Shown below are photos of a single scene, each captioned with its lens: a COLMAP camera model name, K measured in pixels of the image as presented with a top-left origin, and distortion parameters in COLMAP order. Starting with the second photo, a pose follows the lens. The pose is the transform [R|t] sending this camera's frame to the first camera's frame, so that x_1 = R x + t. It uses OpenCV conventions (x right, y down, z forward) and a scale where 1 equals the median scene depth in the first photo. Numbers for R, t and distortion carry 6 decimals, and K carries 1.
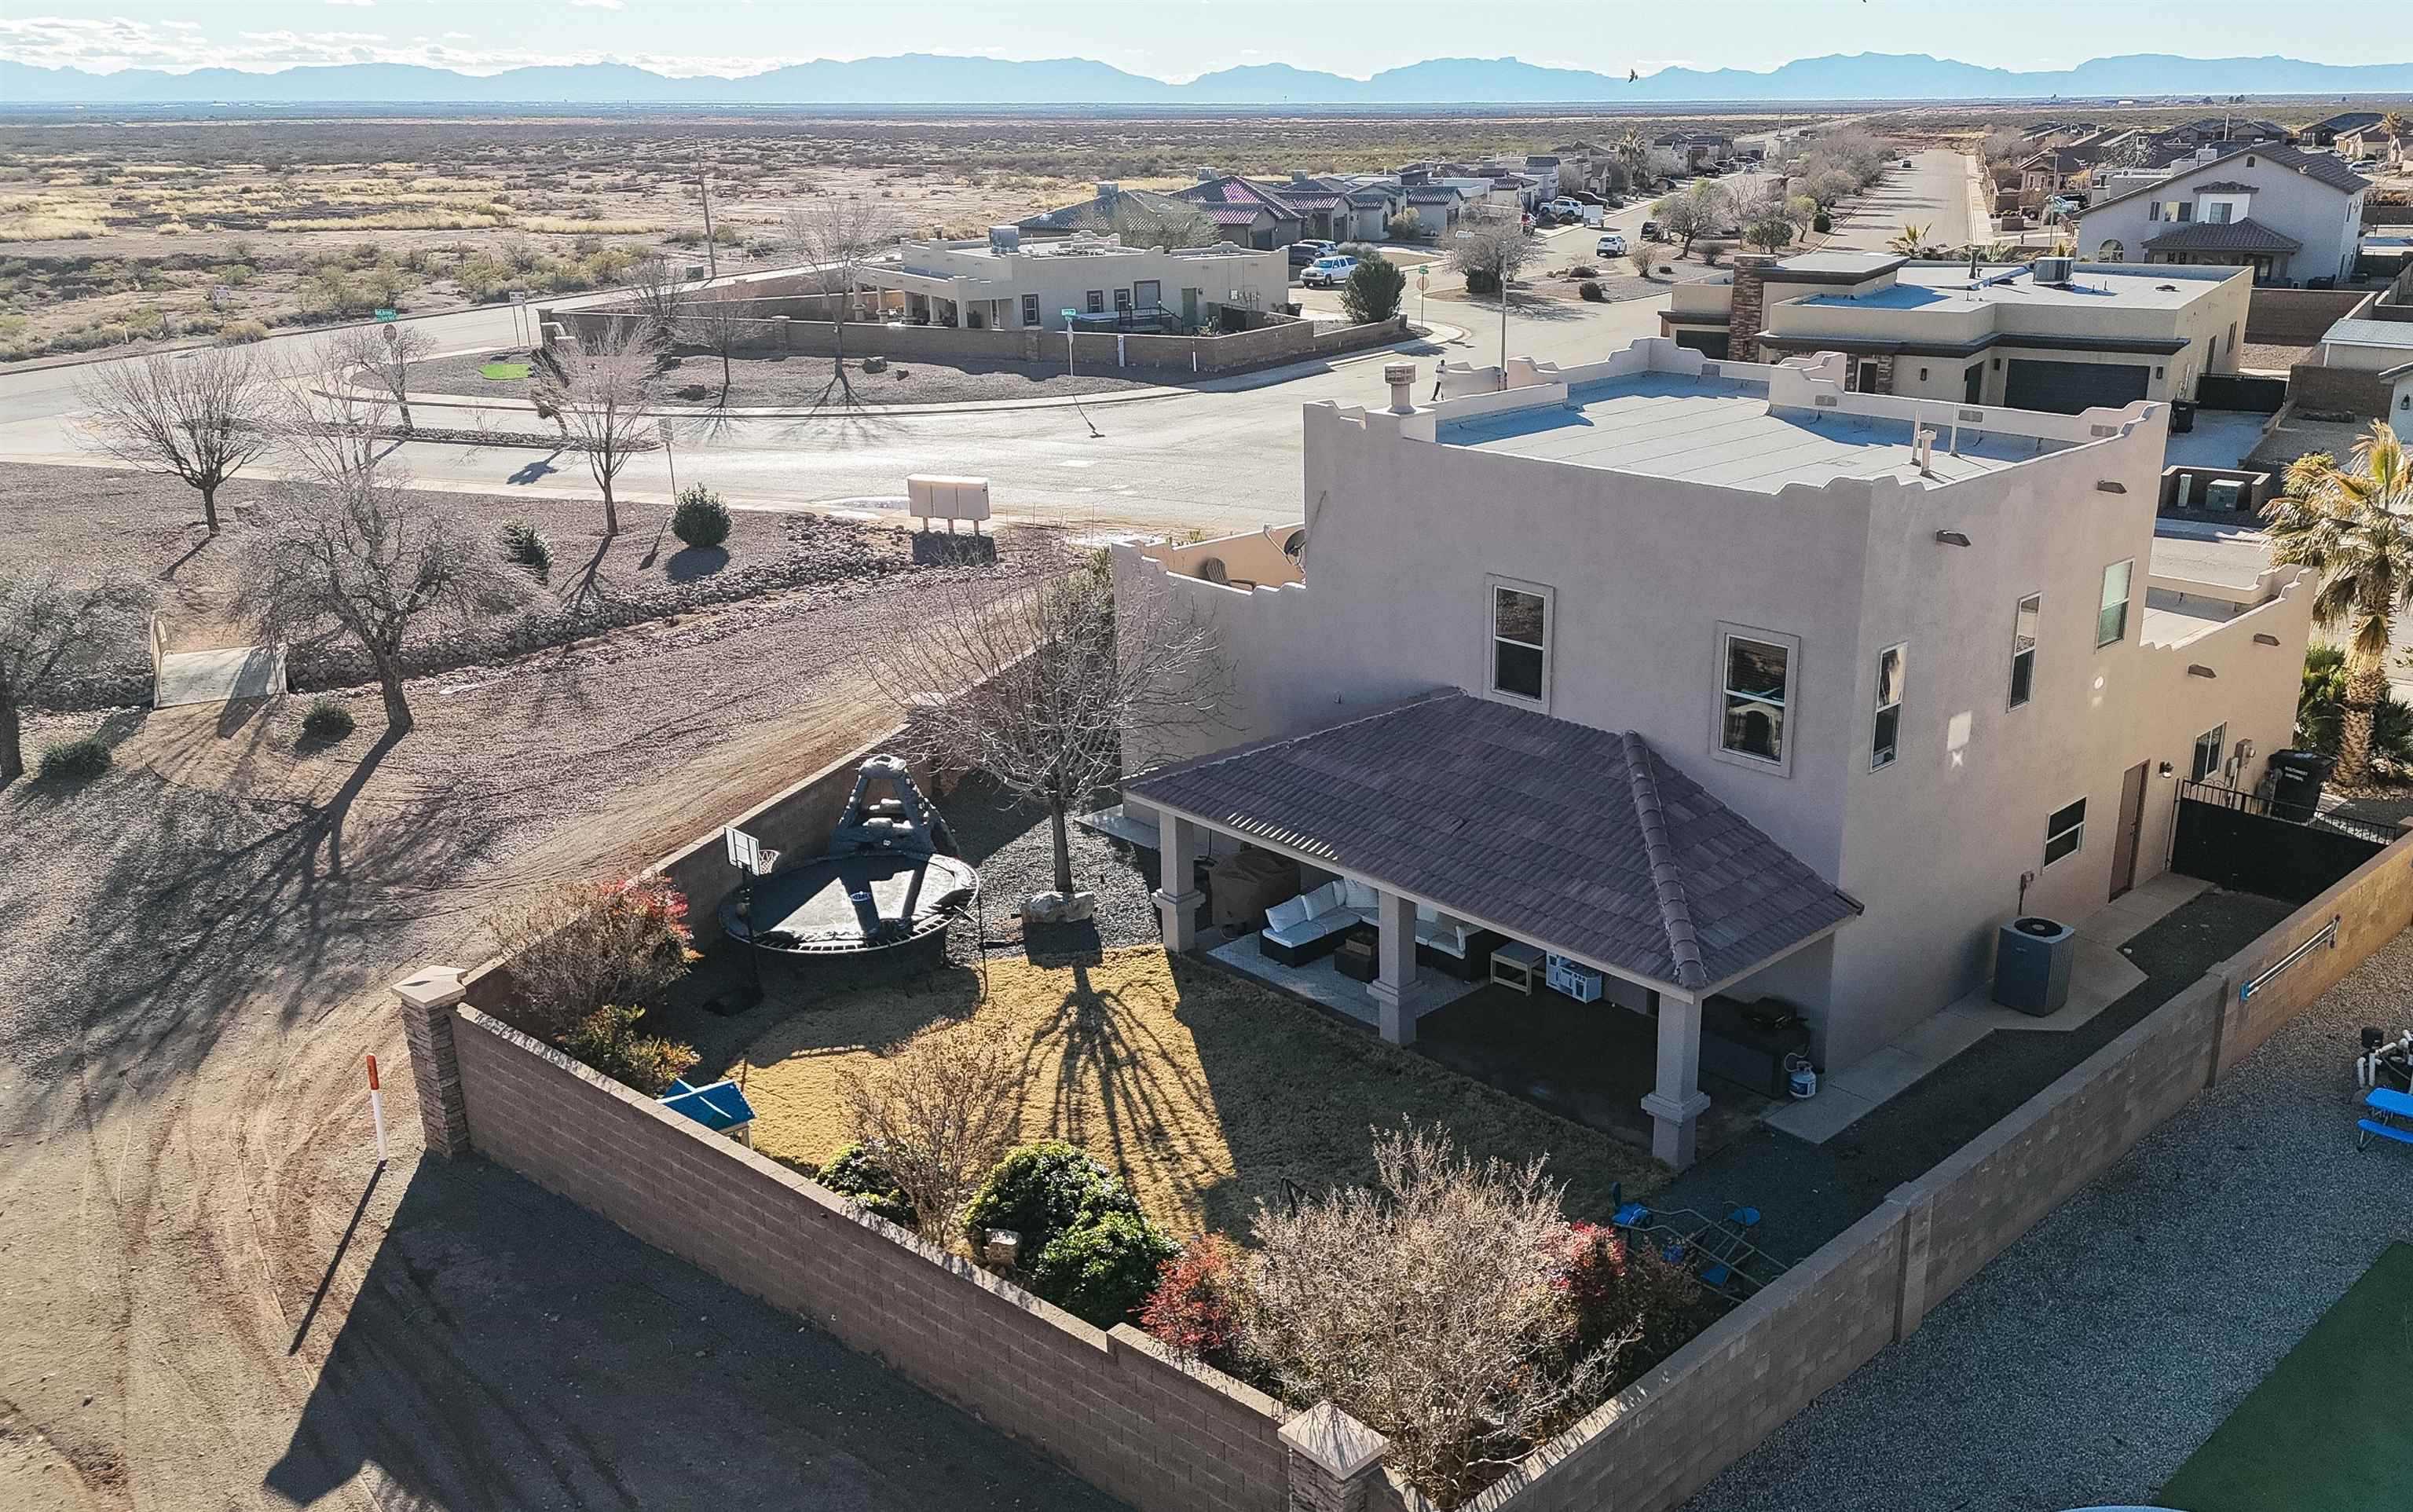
lens RADIAL K [[1959.8, 0, 1336.6], [0, 1959.8, 762.9], [0, 0, 1]] dist [0.075003, -0.073199]
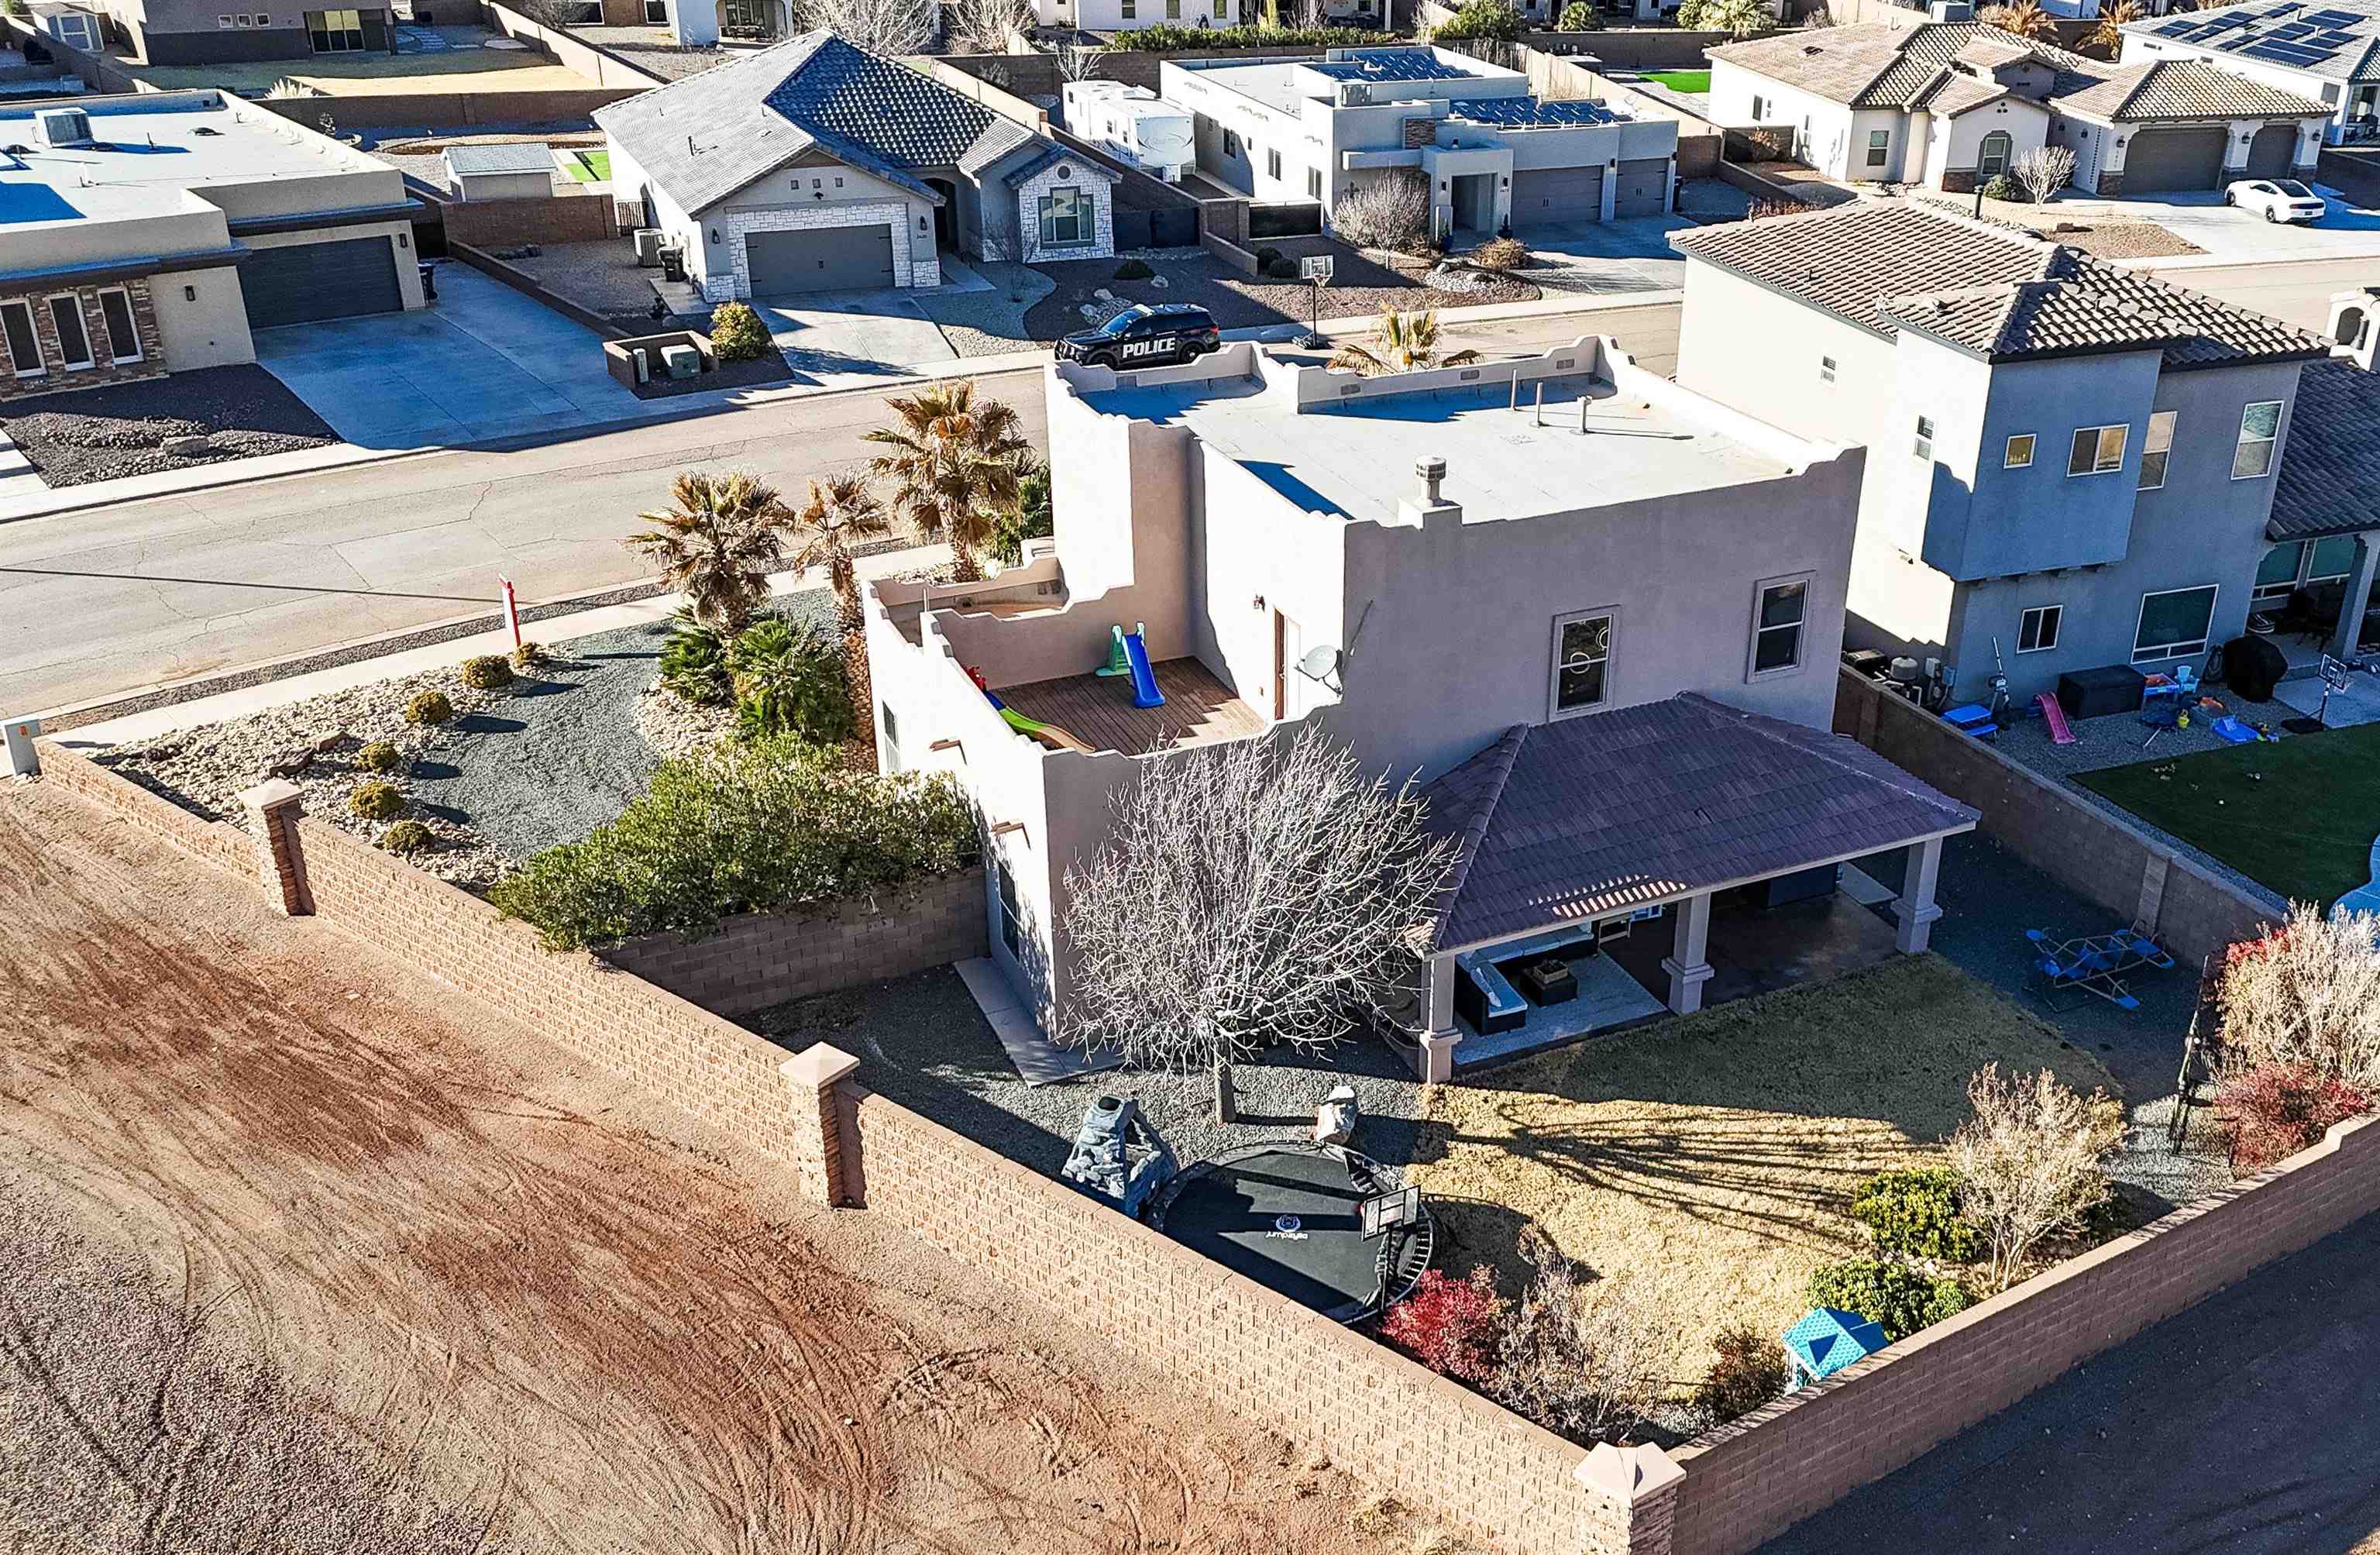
lens RADIAL K [[2168.7, 0, 1366.6], [0, 2168.7, 772.6], [0, 0, 1]] dist [0.097233, -0.150842]
pose [[0.309015, -0.398828, 0.863392, -1.074899], [0.280396, 0.905677, 0.318005, -0.444569], [-0.908783, 0.143824, 0.391698, 0.628715]]
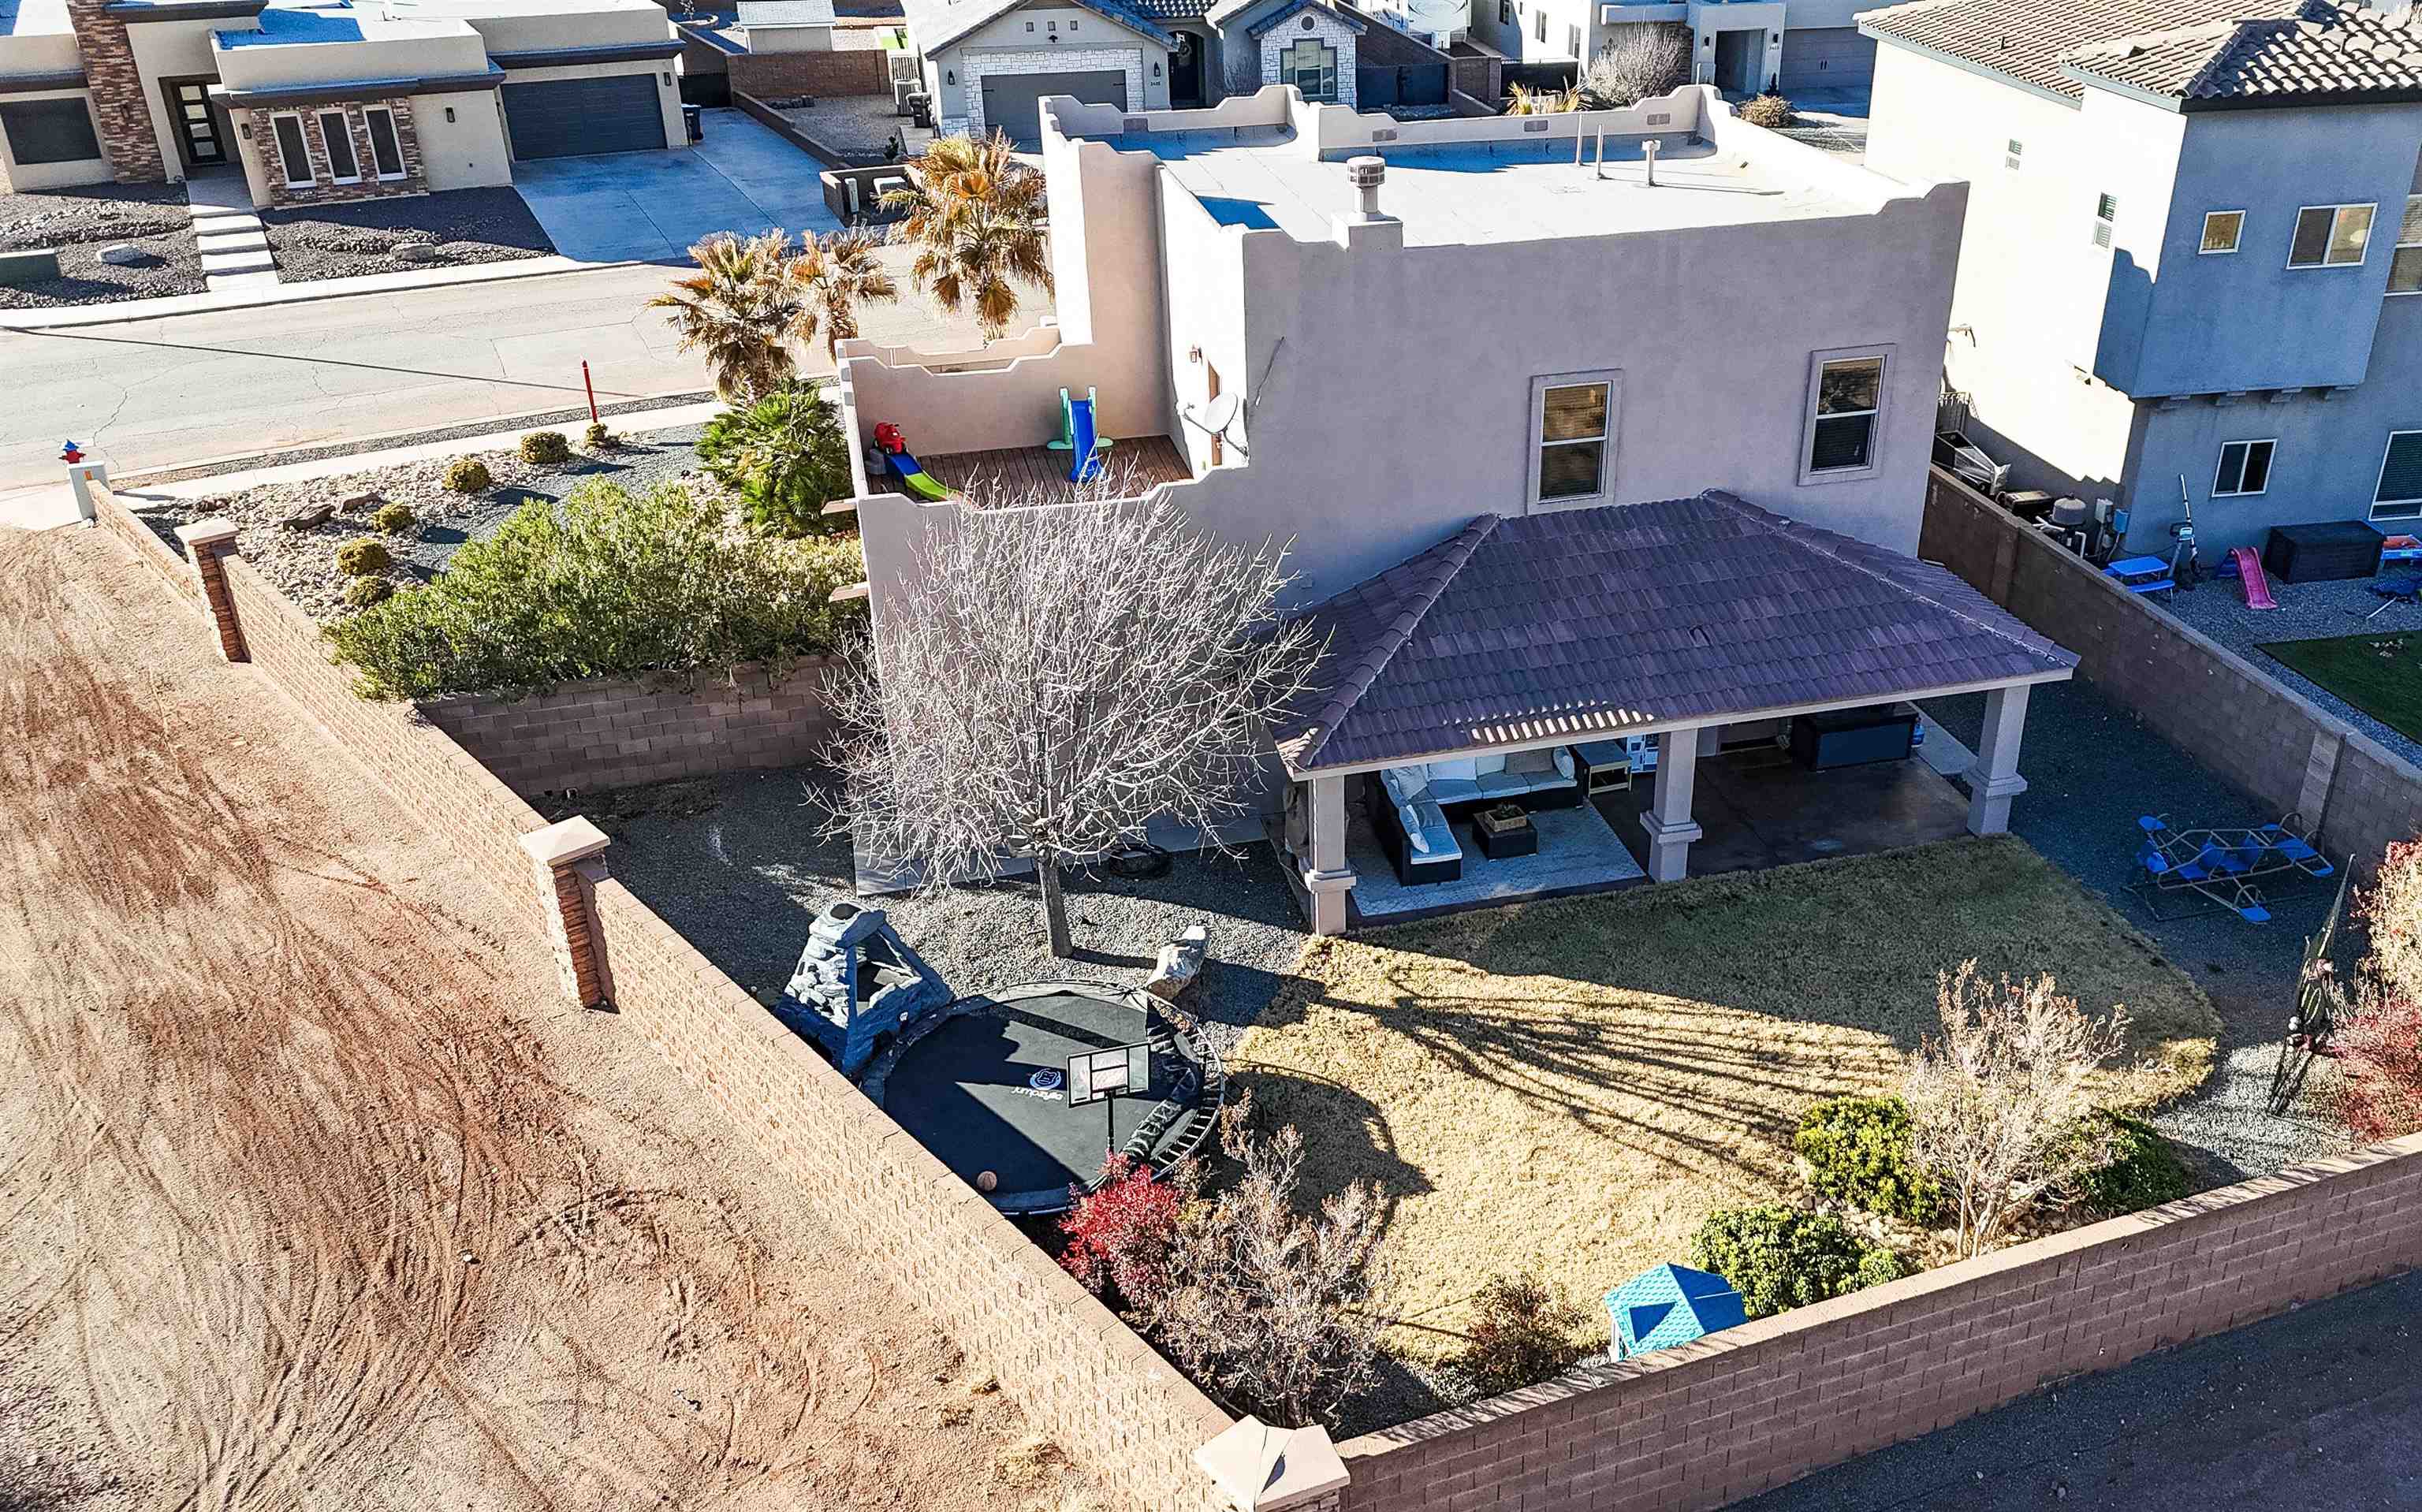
lens RADIAL K [[1967.0, 0, 1341.5], [0, 1967.0, 763.0], [0, 0, 1]] dist [0.075003, -0.073199]
pose [[0.501841, -0.398244, 0.767827, -0.746803], [0.278884, 0.914793, 0.292195, -0.227545], [-0.818767, 0.067500, 0.570144, 0.568719]]
